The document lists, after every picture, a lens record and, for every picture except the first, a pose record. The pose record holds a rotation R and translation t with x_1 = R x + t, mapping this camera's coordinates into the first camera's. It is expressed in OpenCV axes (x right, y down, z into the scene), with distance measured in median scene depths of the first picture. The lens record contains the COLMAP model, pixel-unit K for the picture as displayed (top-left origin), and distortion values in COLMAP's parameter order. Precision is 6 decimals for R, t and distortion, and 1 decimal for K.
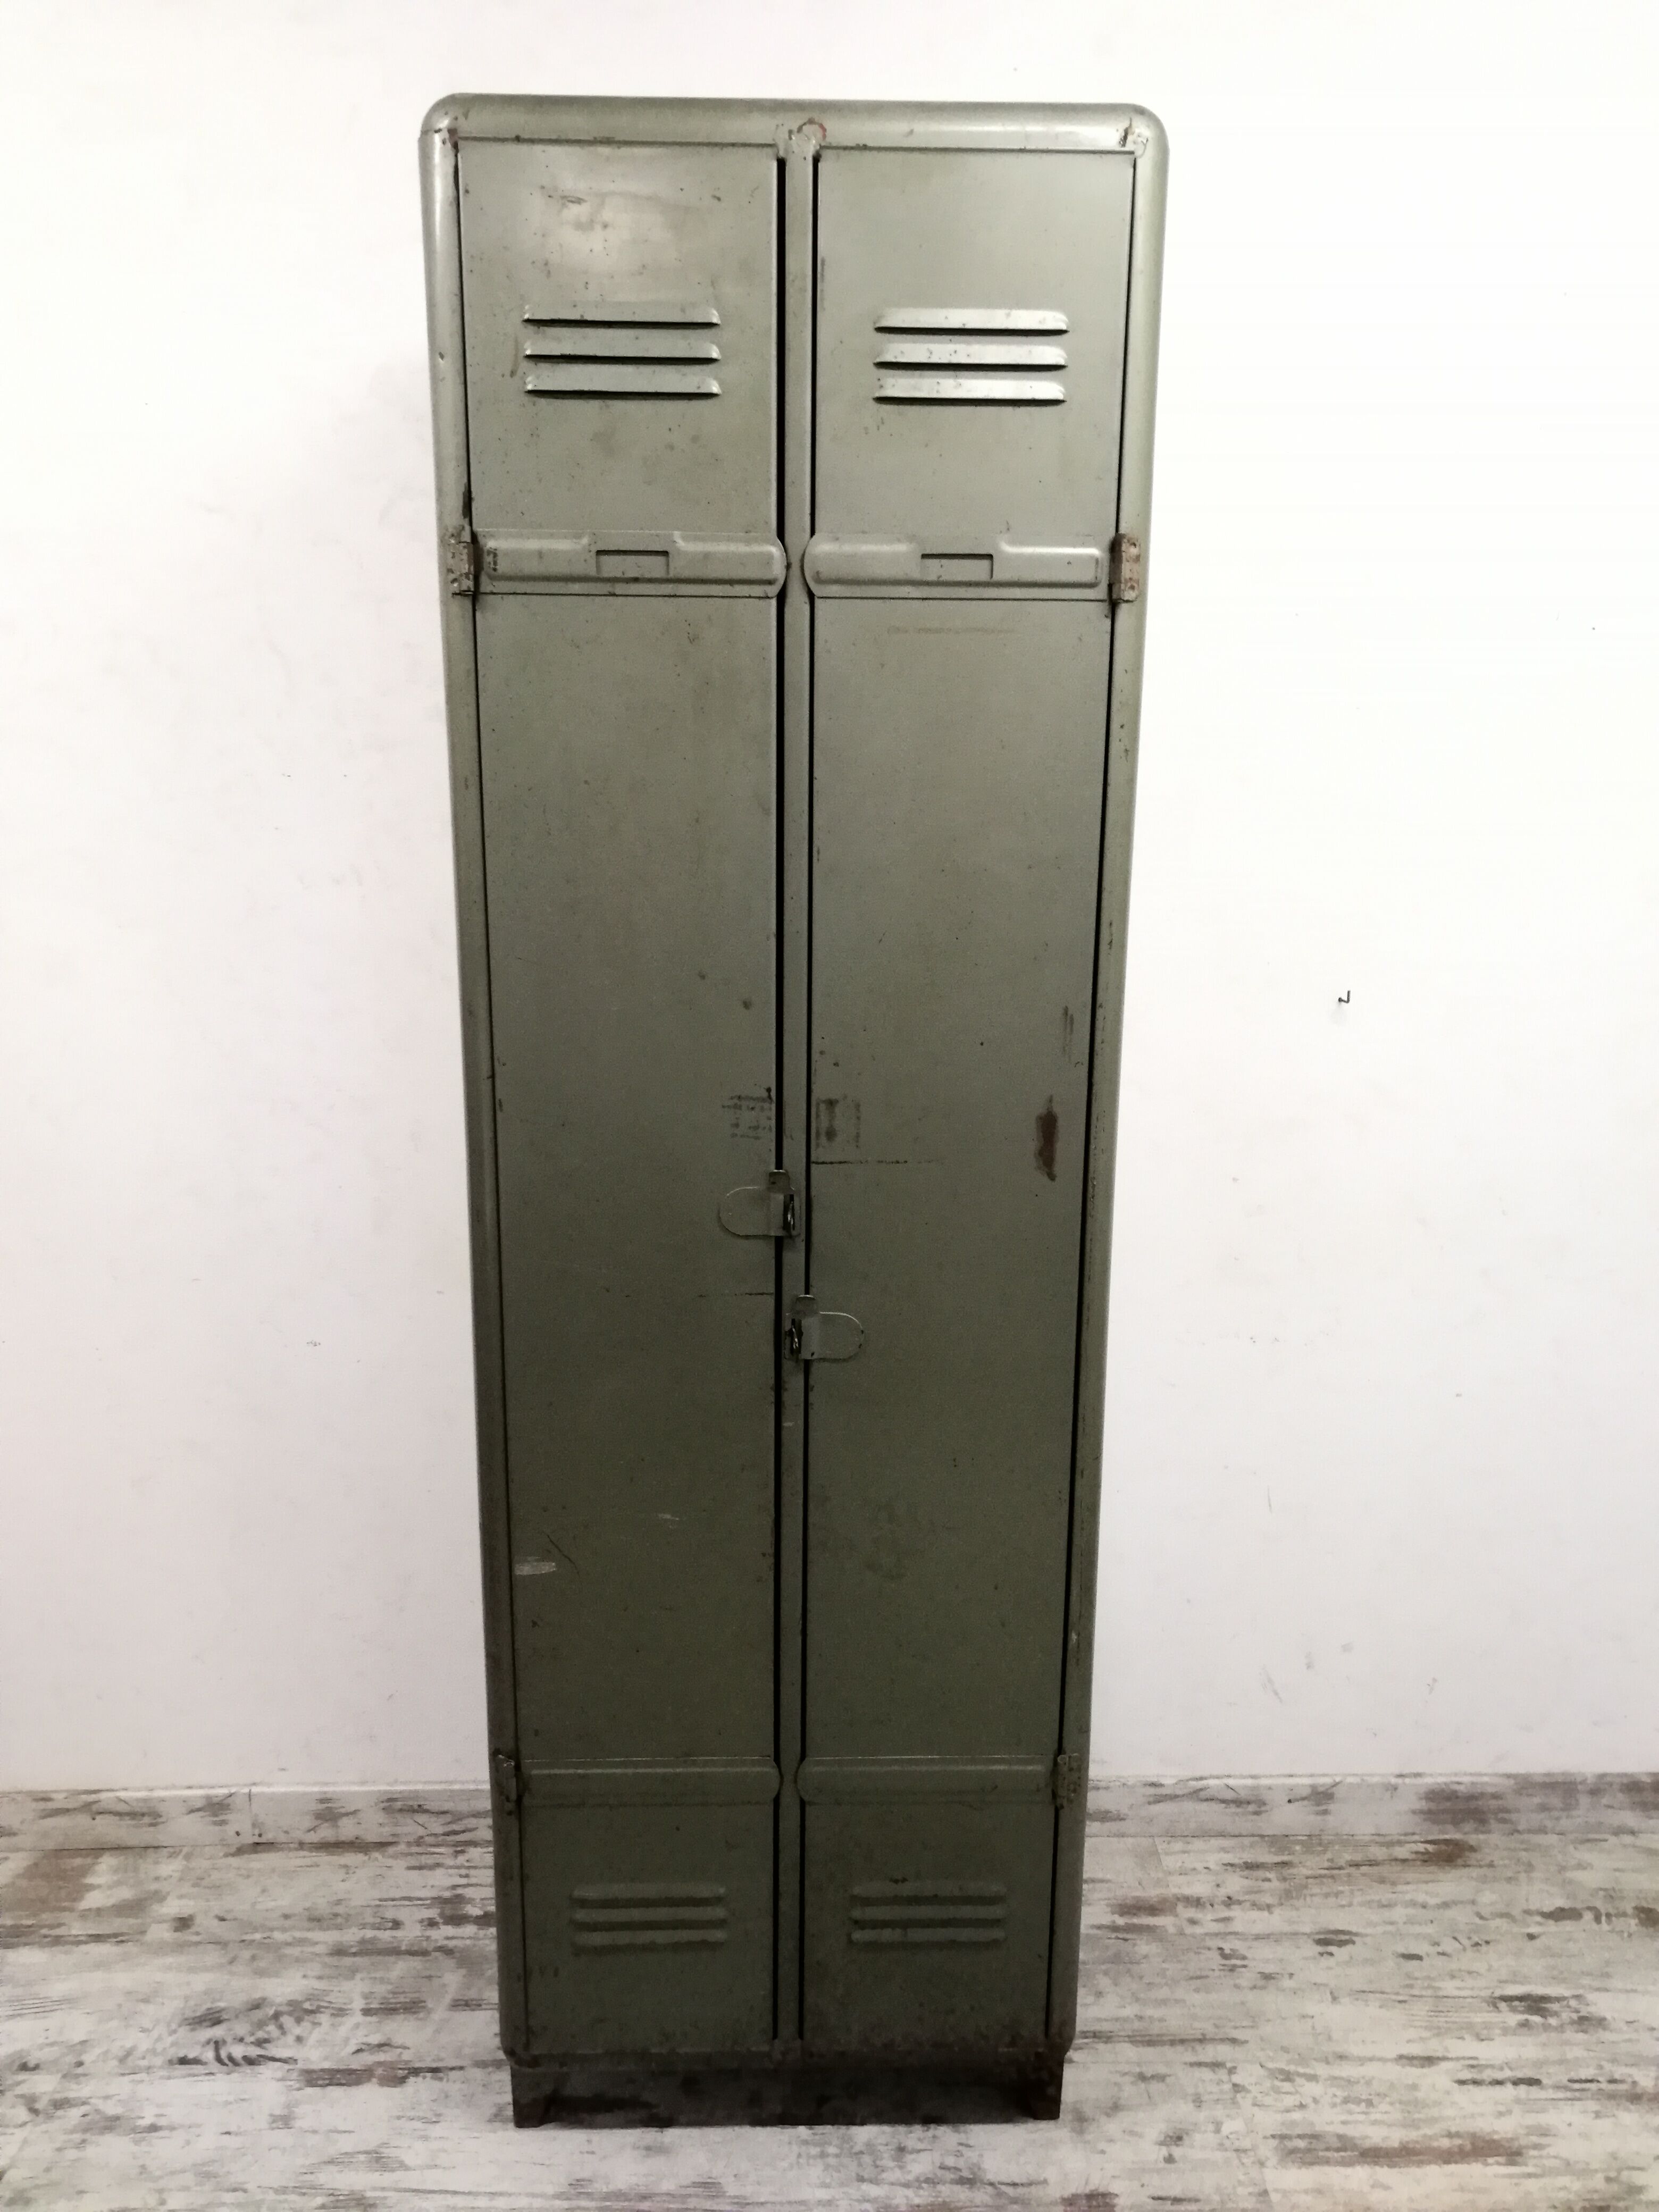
lens RADIAL K [[1535.7, 0, 816.1], [0, 1535.7, 1113.7], [0, 0, 1]] dist [0.008402, 0.005567]
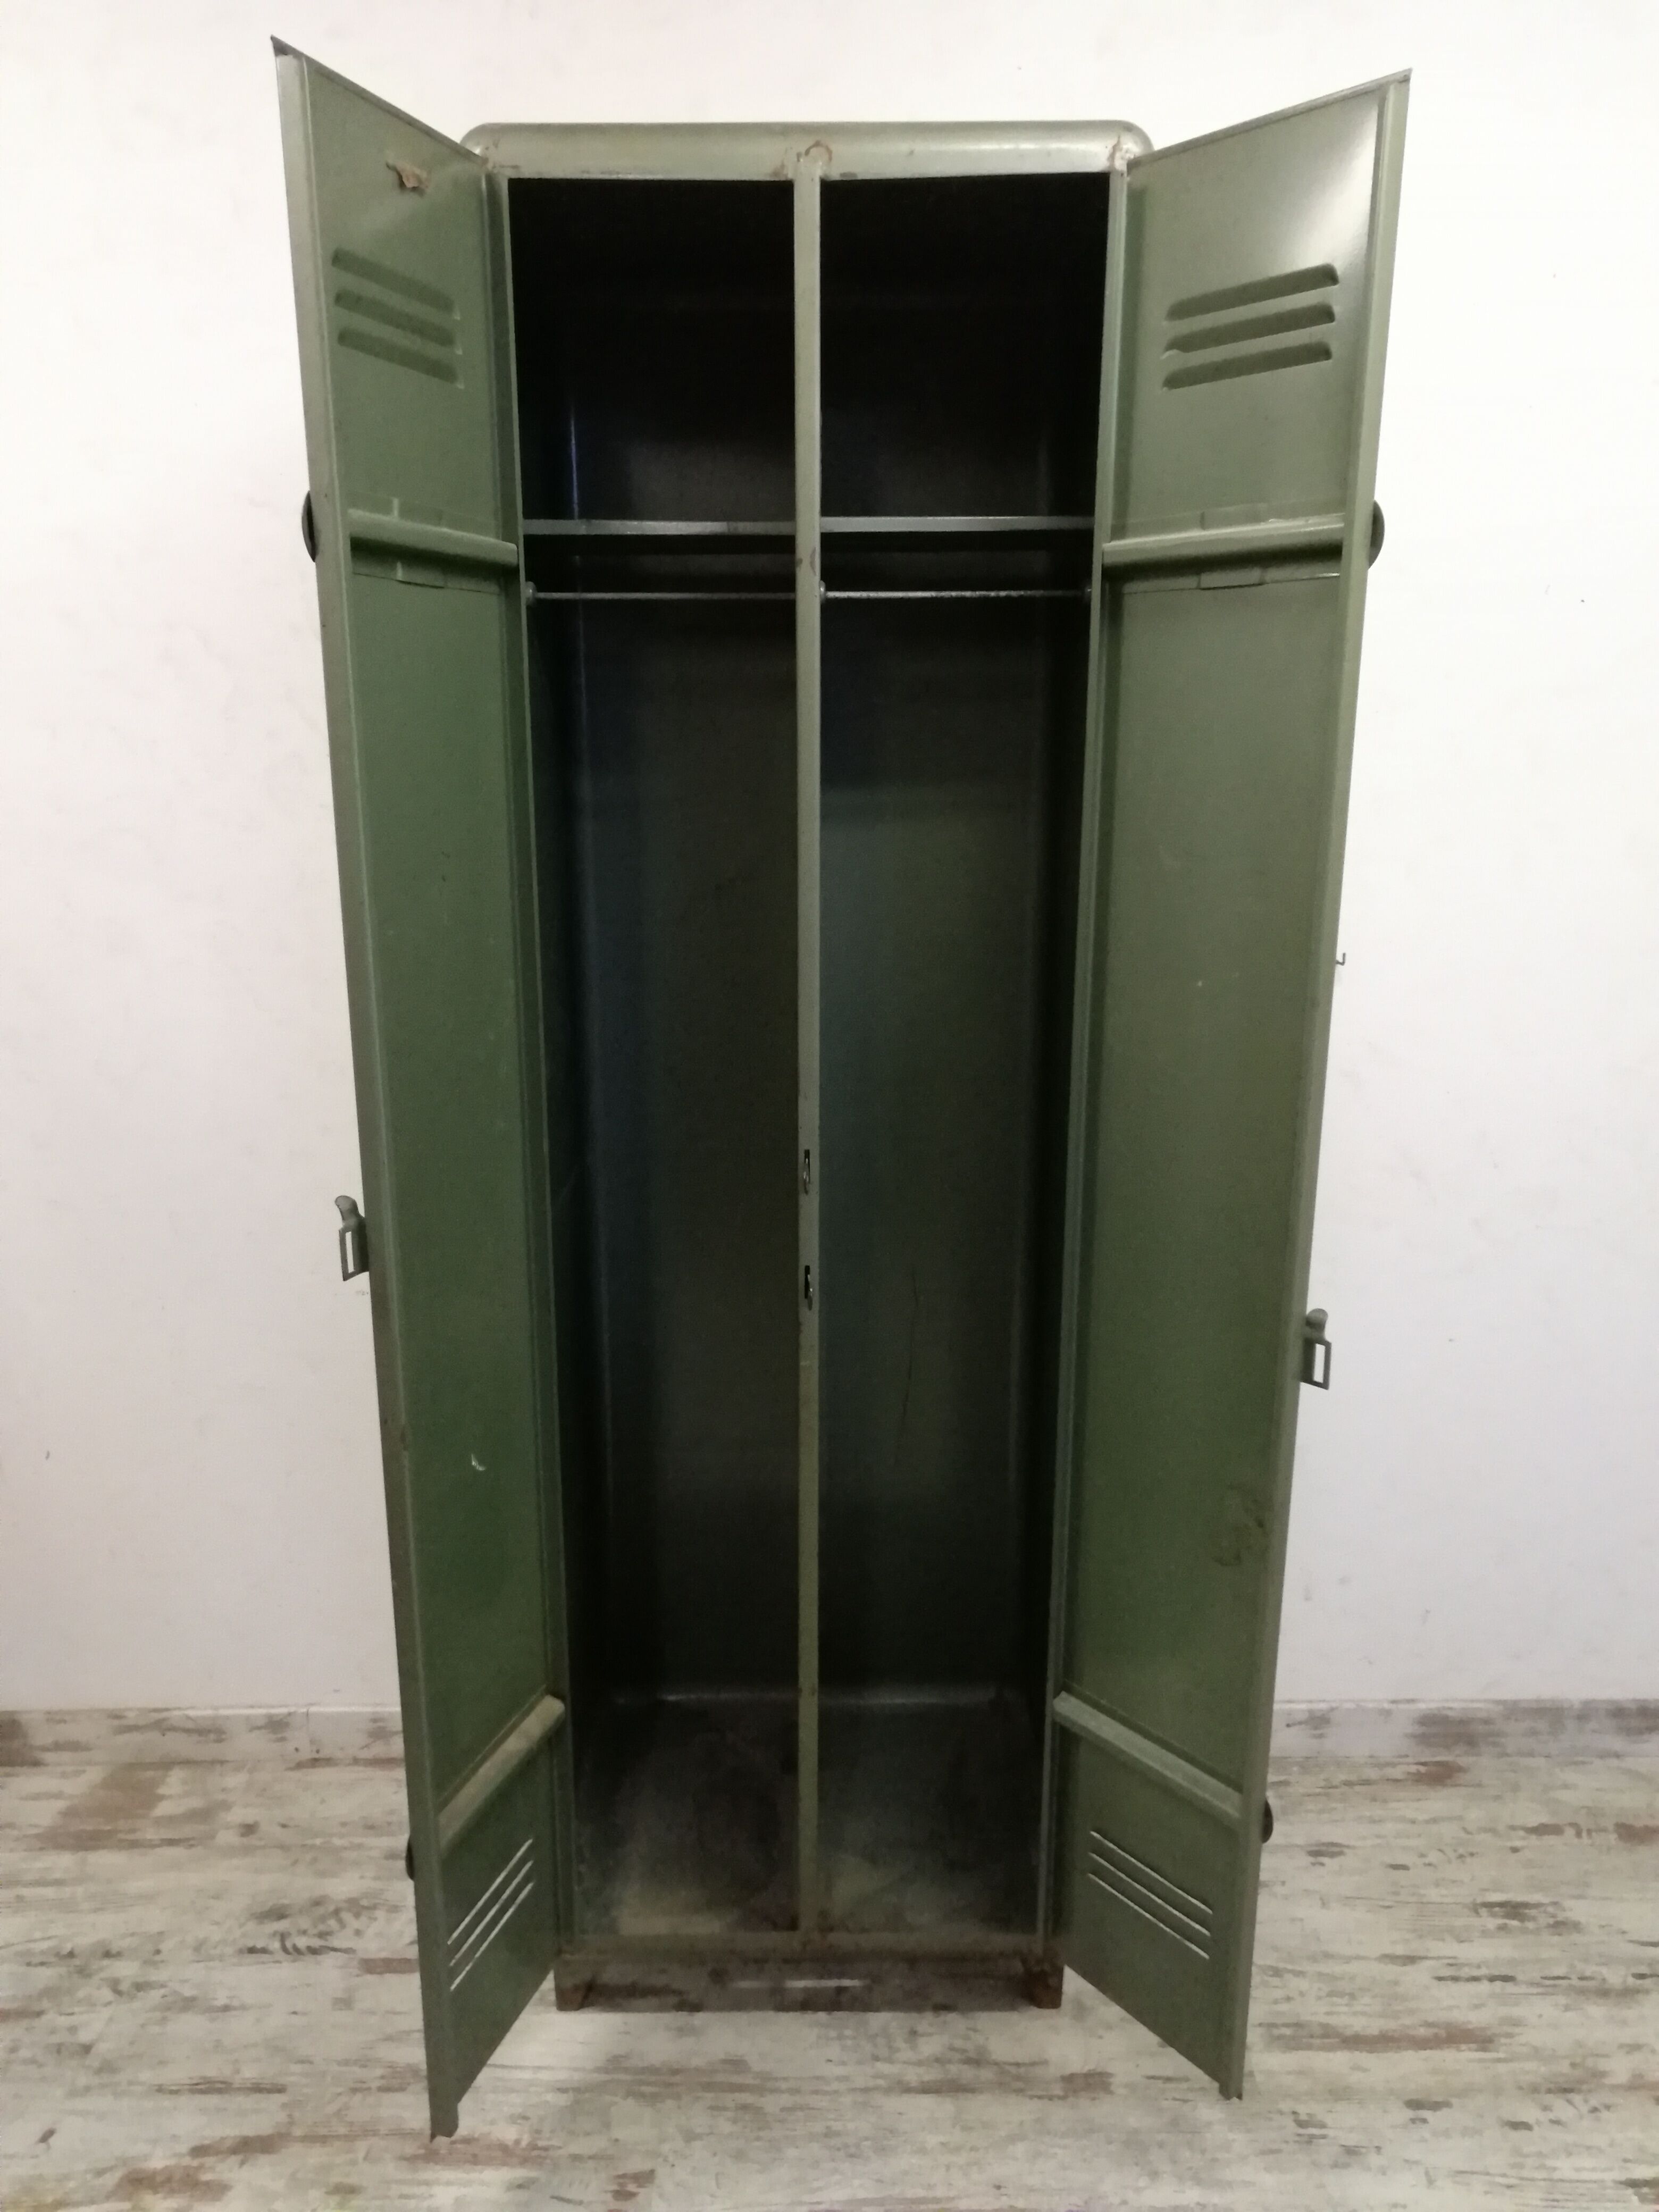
lens RADIAL K [[1535.7, 0, 823.6], [0, 1535.7, 1110.4], [0, 0, 1]] dist [0.008402, 0.005567]
pose [[0.999789, -0.003211, -0.020307, 0.016329], [0.003637, 0.999773, 0.021010, 0.003422], [0.020235, -0.021080, 0.999573, -0.065943]]
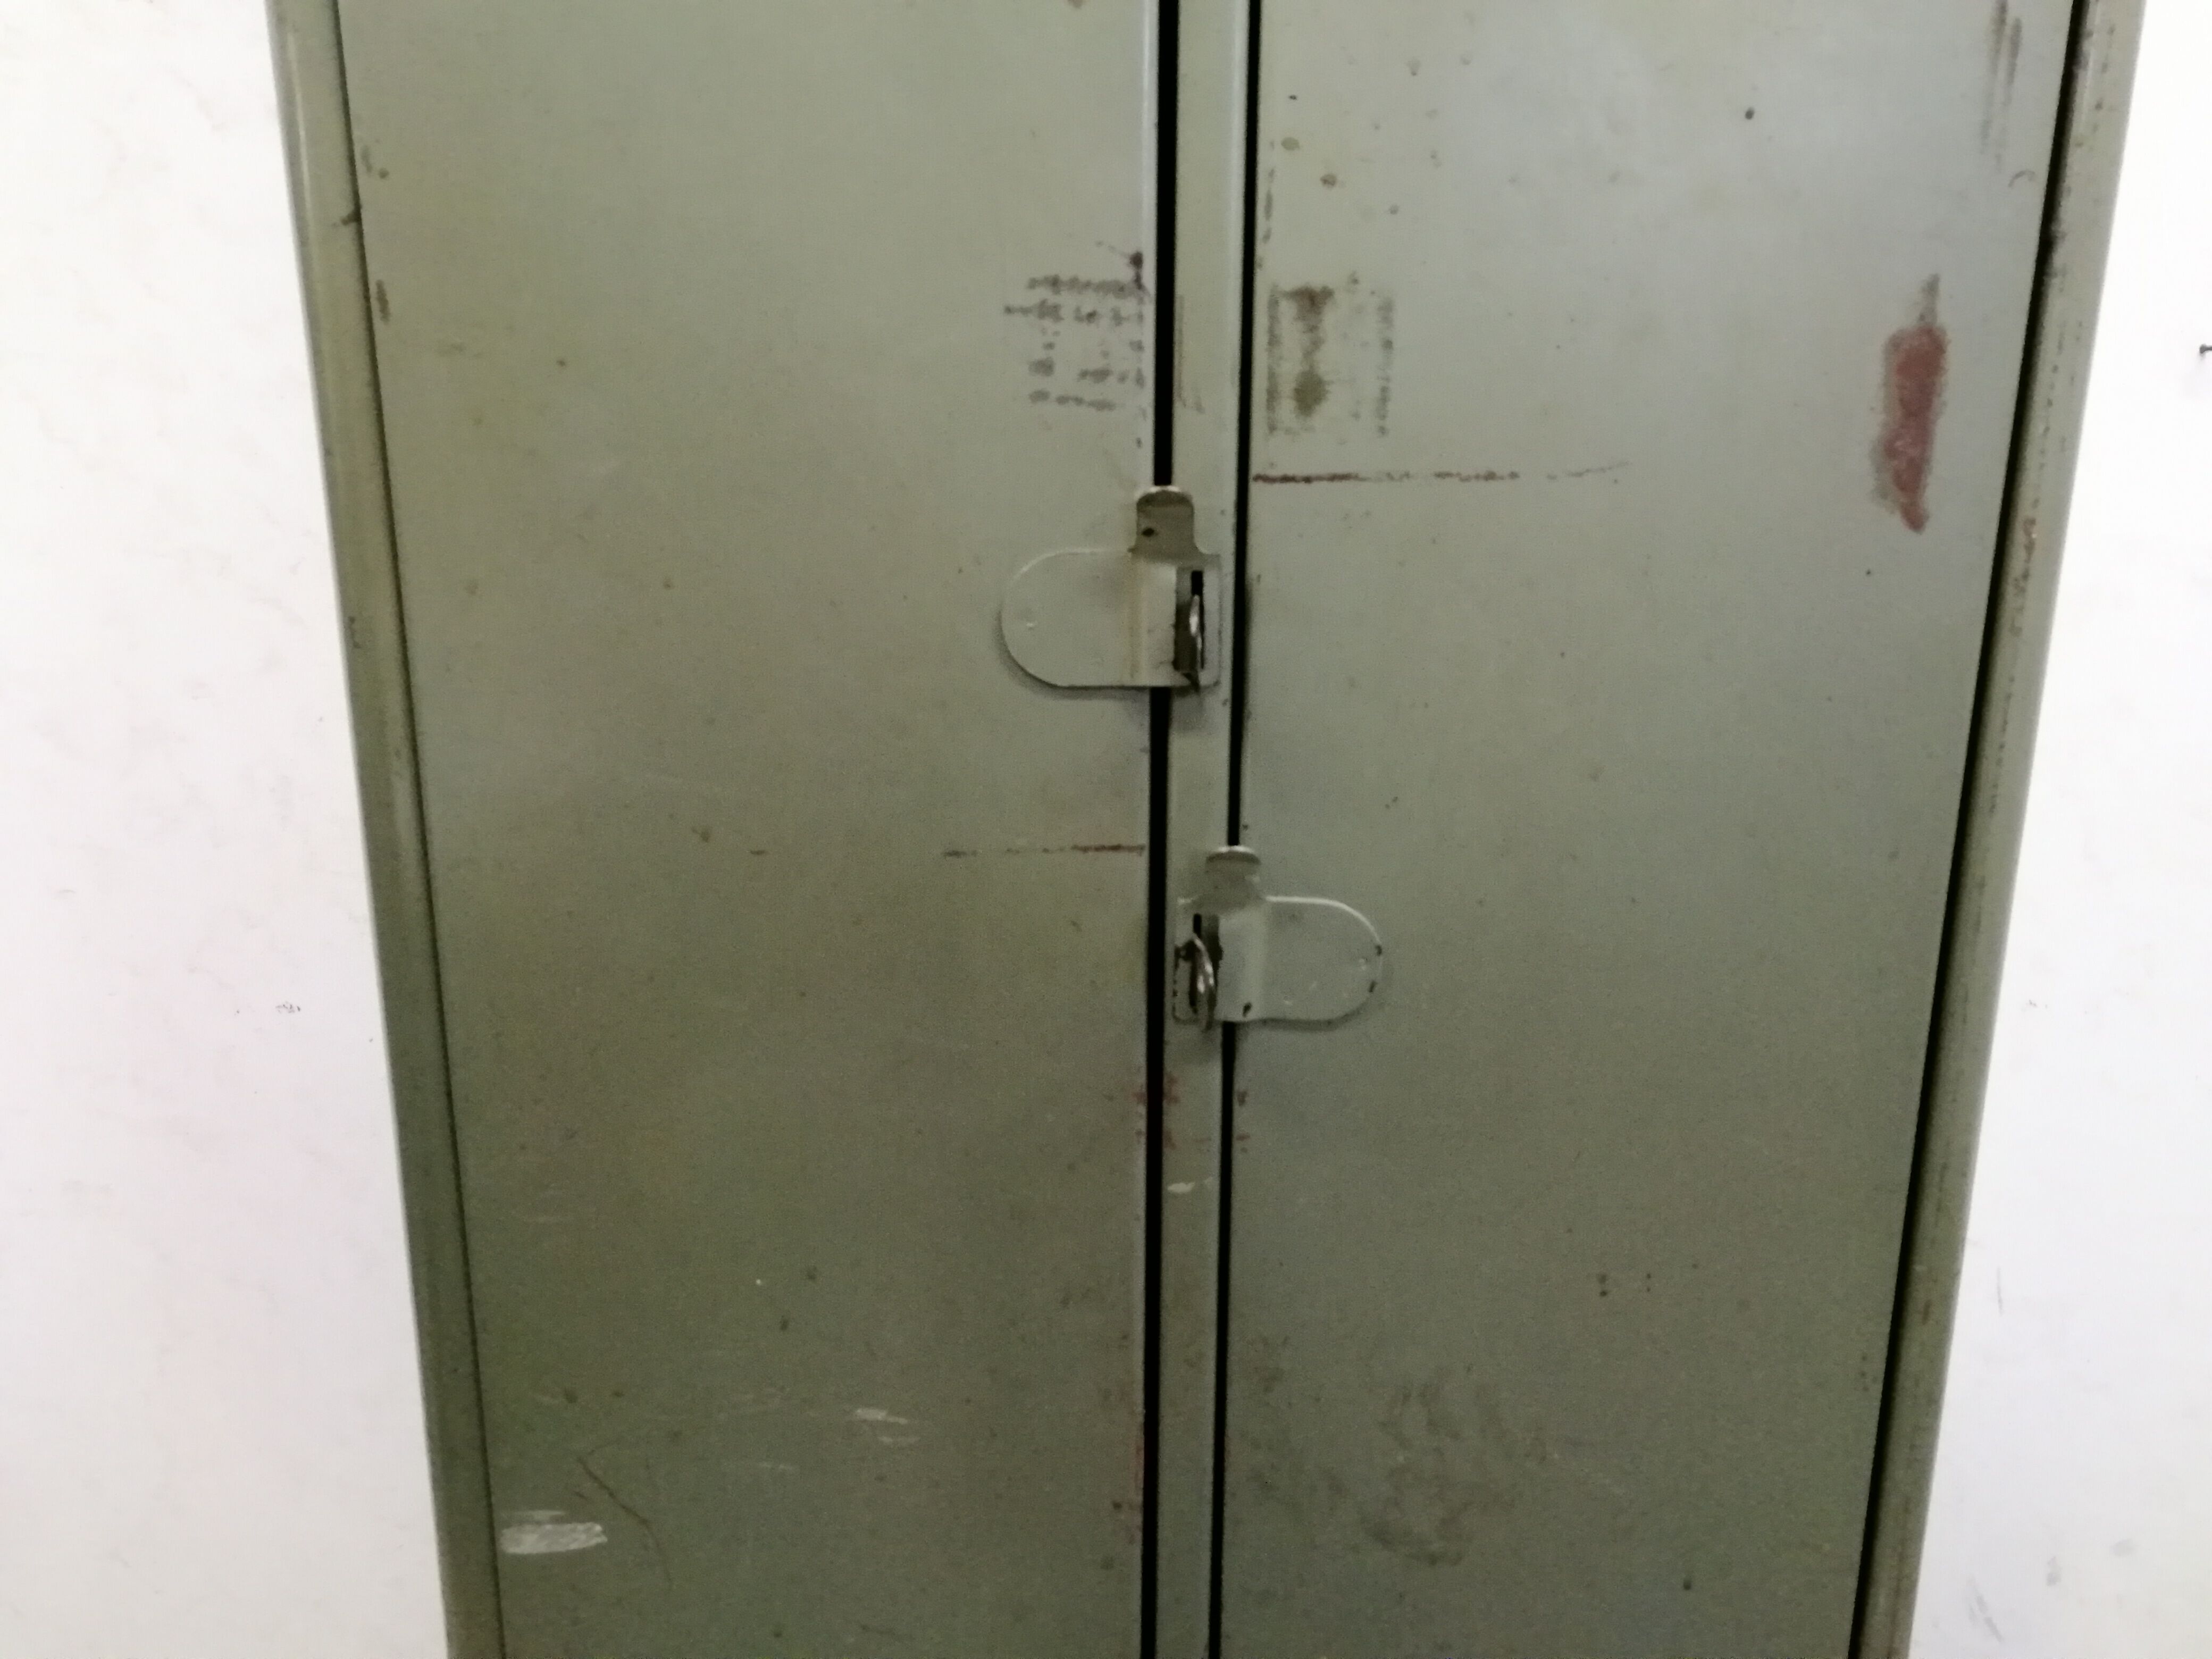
lens RADIAL K [[1535.7, 0, 1113.3], [0, 1535.7, 831.0], [0, 0, 1]] dist [0.008402, 0.005567]
pose [[0.999922, -0.000044, -0.012458, -0.027214], [0.000205, 0.999917, 0.012879, 0.095637], [0.012456, -0.012880, 0.999839, 0.549066]]
